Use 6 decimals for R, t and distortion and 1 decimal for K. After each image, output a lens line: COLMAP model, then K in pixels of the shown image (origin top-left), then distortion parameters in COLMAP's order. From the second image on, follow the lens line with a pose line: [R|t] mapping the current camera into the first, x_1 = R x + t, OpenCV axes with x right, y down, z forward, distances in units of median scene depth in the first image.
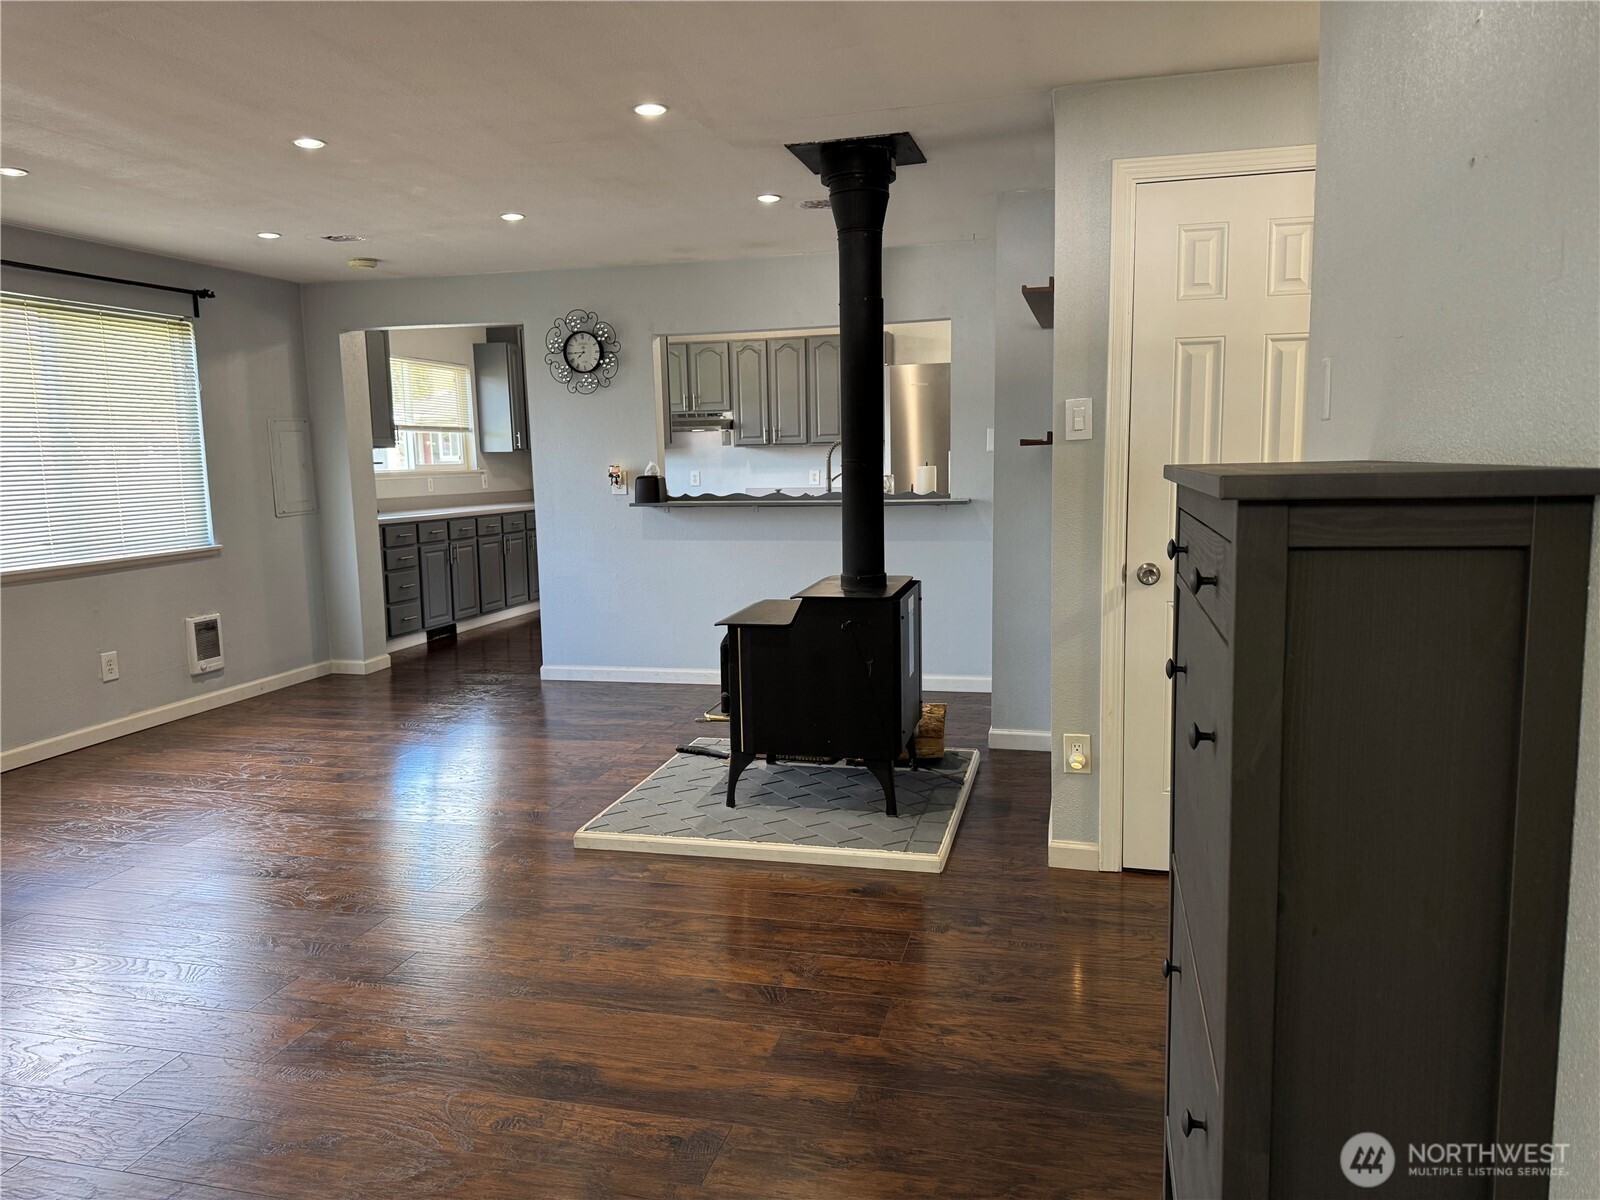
lens RADIAL K [[1116.4, 0, 800.0], [0, 1116.4, 600.0], [0, 0, 1]] dist [0.131989, -0.204875]
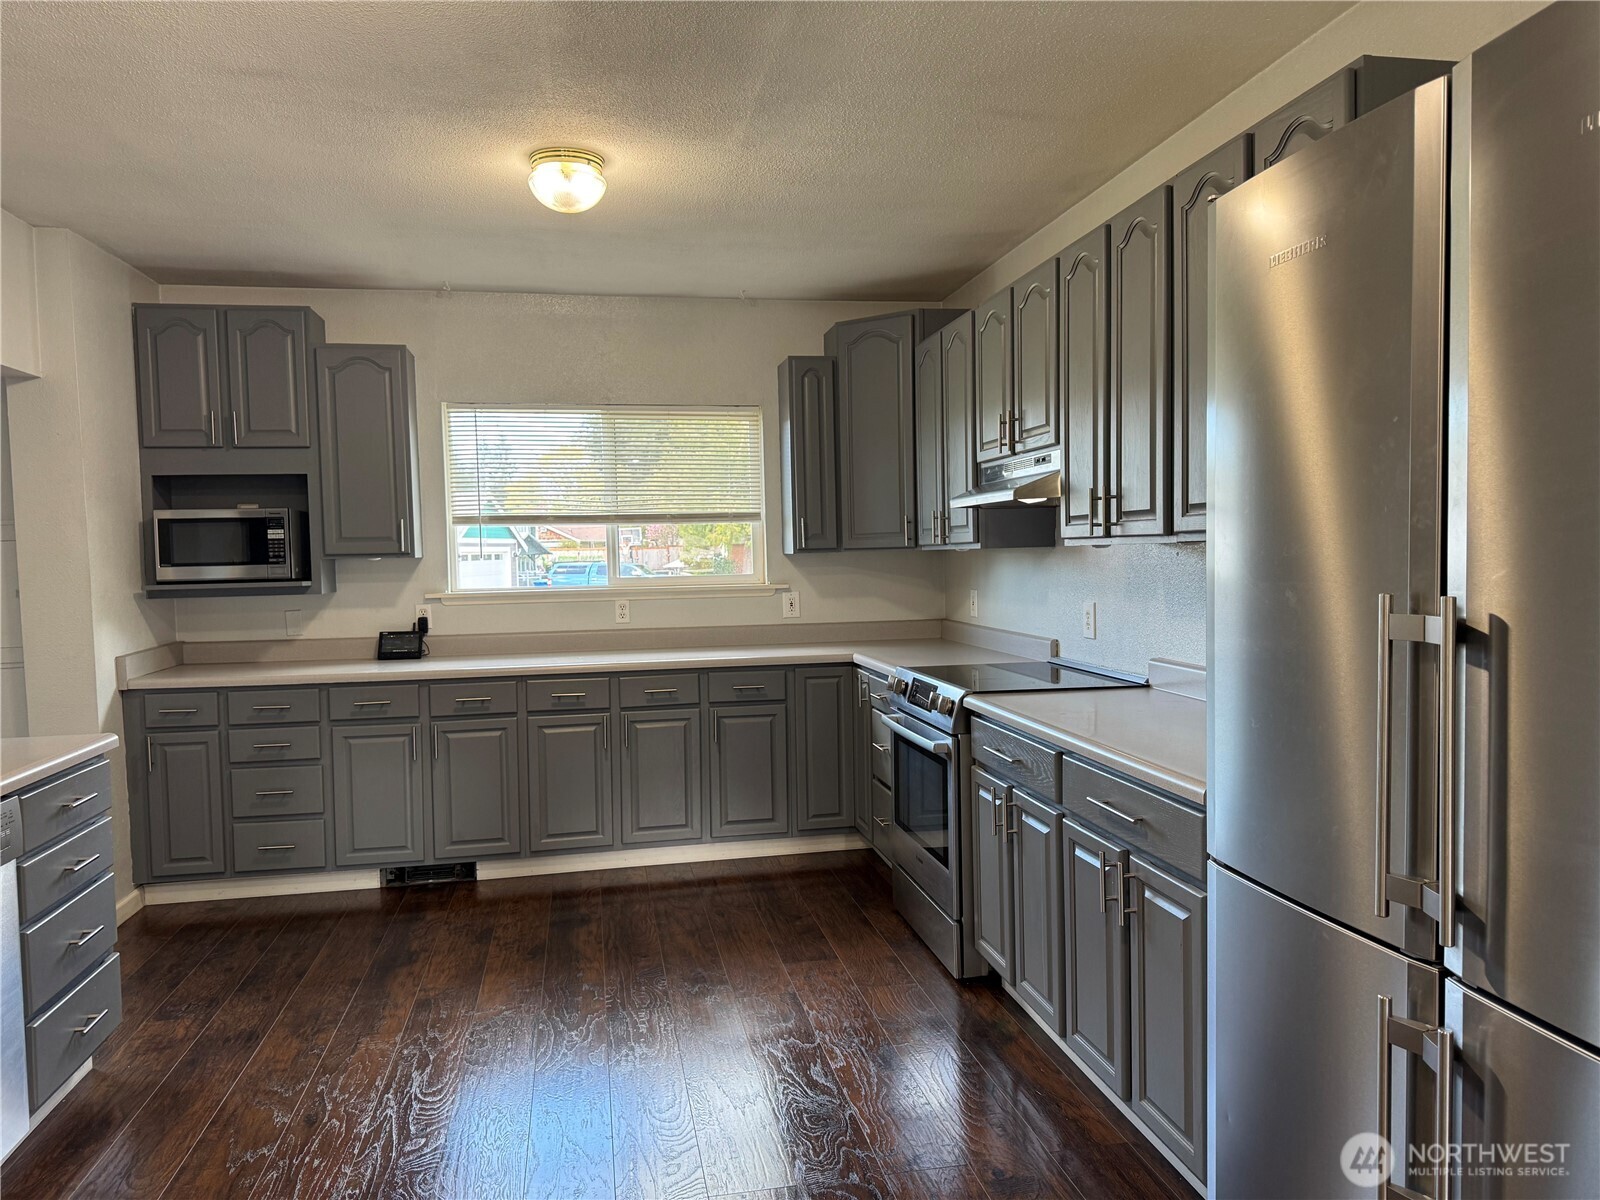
lens RADIAL K [[1116.4, 0, 800.0], [0, 1116.4, 600.0], [0, 0, 1]] dist [0.131989, -0.204875]
pose [[0.422686, 0.049635, -0.904916, 0.236005], [-0.108272, 0.994113, 0.003954, -0.113374], [0.899785, 0.096306, 0.425572, 0.783875]]
